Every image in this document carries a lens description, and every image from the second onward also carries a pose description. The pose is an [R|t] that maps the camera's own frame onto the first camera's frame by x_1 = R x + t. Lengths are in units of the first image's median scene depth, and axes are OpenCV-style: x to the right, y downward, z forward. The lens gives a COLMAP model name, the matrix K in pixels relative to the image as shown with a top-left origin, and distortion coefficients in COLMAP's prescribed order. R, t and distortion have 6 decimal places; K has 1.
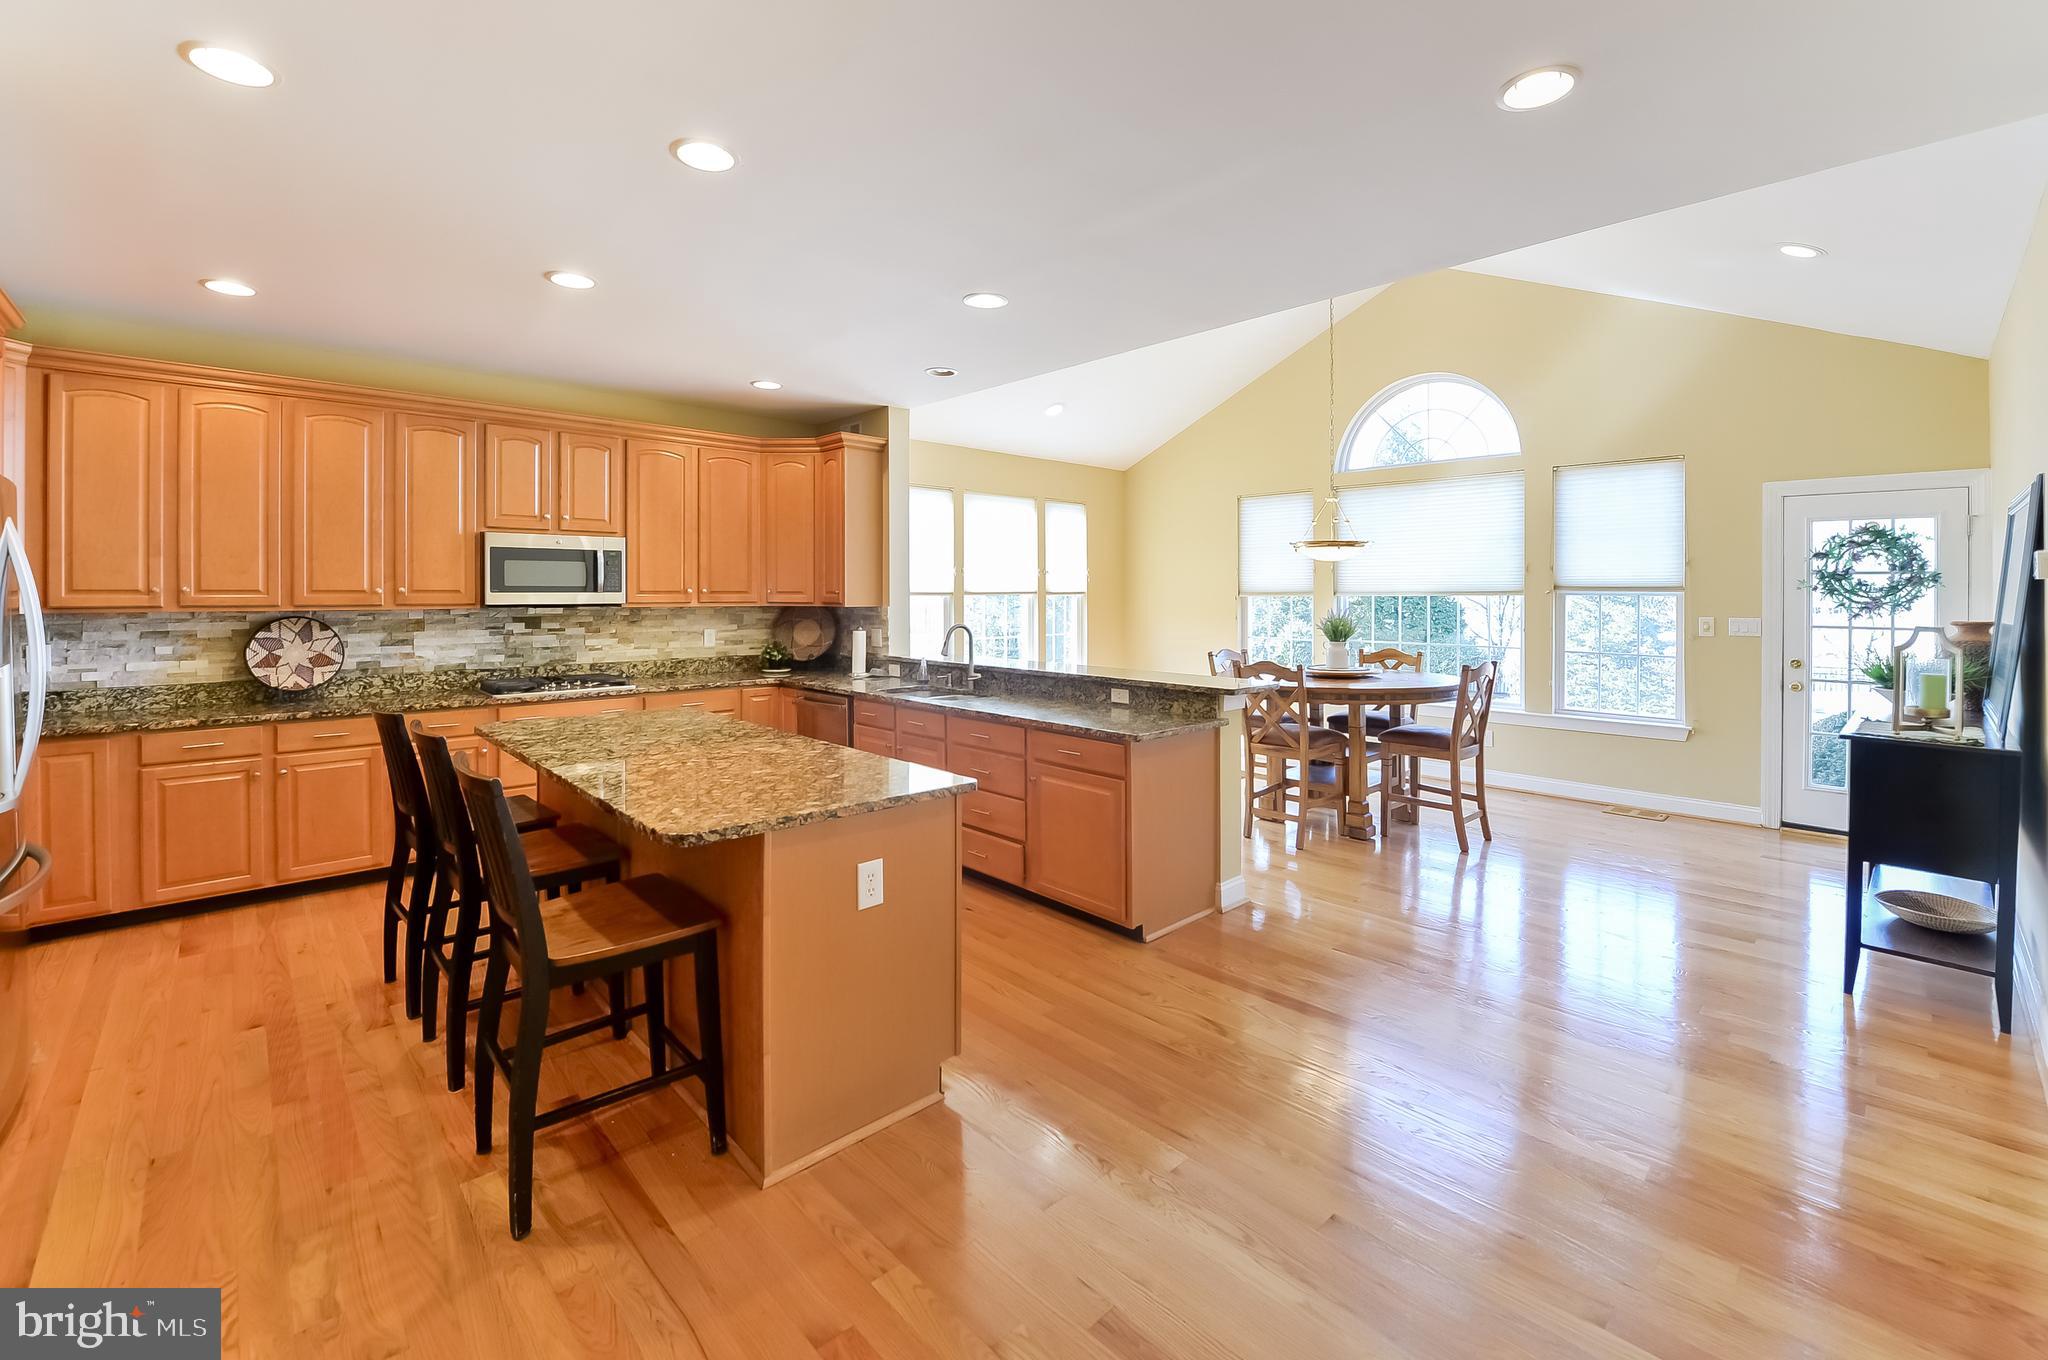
lens RADIAL K [[865.1, 0, 1069.5], [0, 865.1, 593.2], [0, 0, 1]] dist [-0.000326, 0.000041]
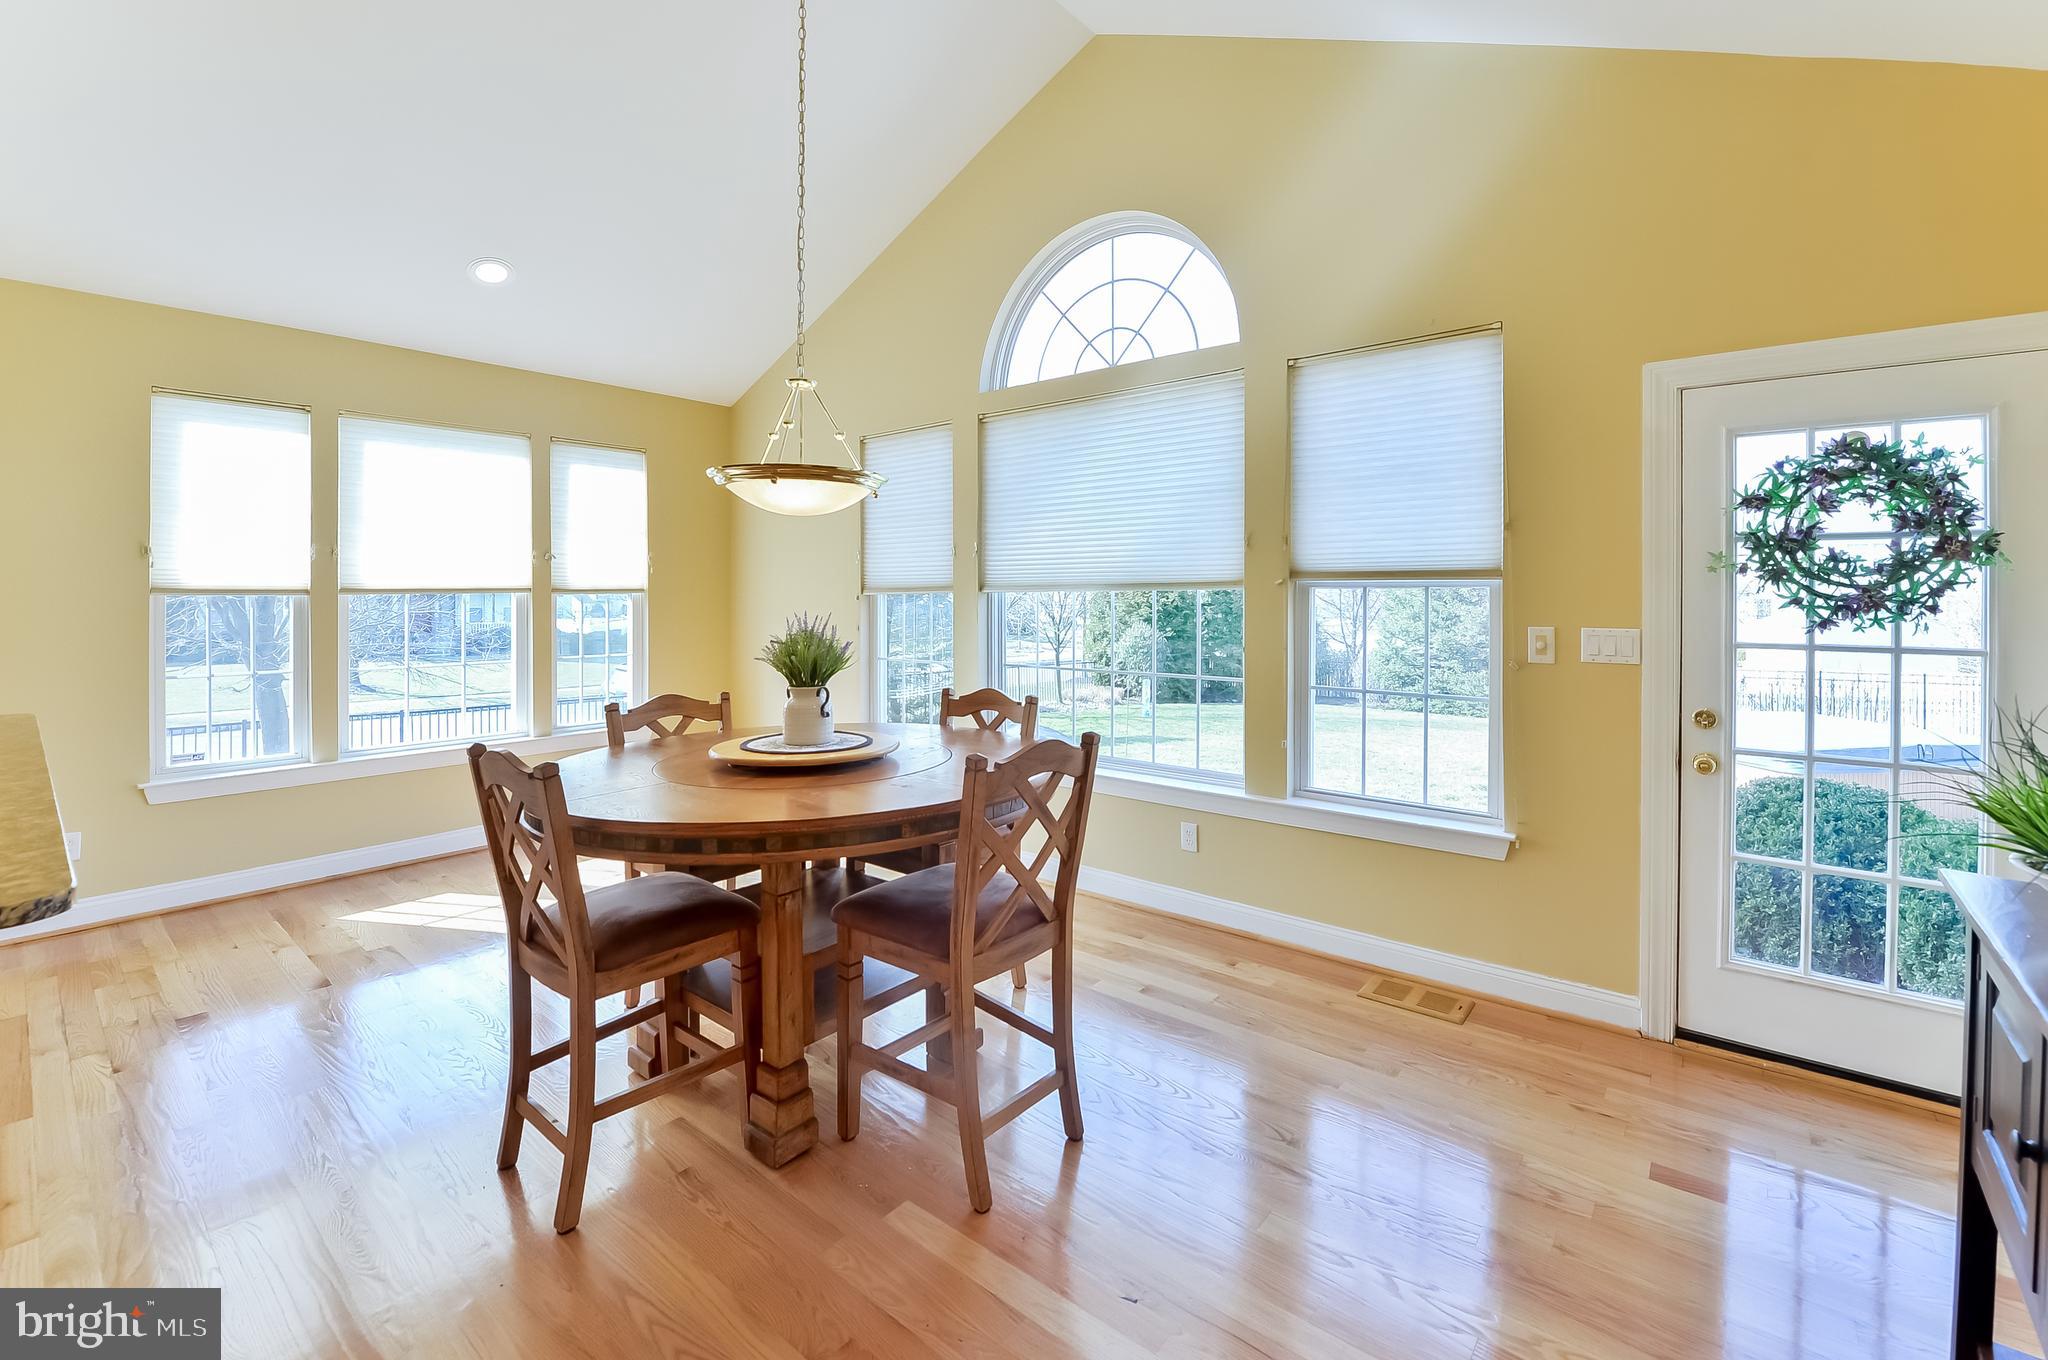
lens RADIAL K [[884.9, 0, 1026.9], [0, 884.9, 600.8], [0, 0, 1]] dist [-0.004845, -0.000288]
pose [[0.995155, -0.004096, 0.098229, 0.403158], [0.003550, 0.999977, 0.005733, 0.008457], [-0.098251, -0.005356, 0.995147, 0.536826]]
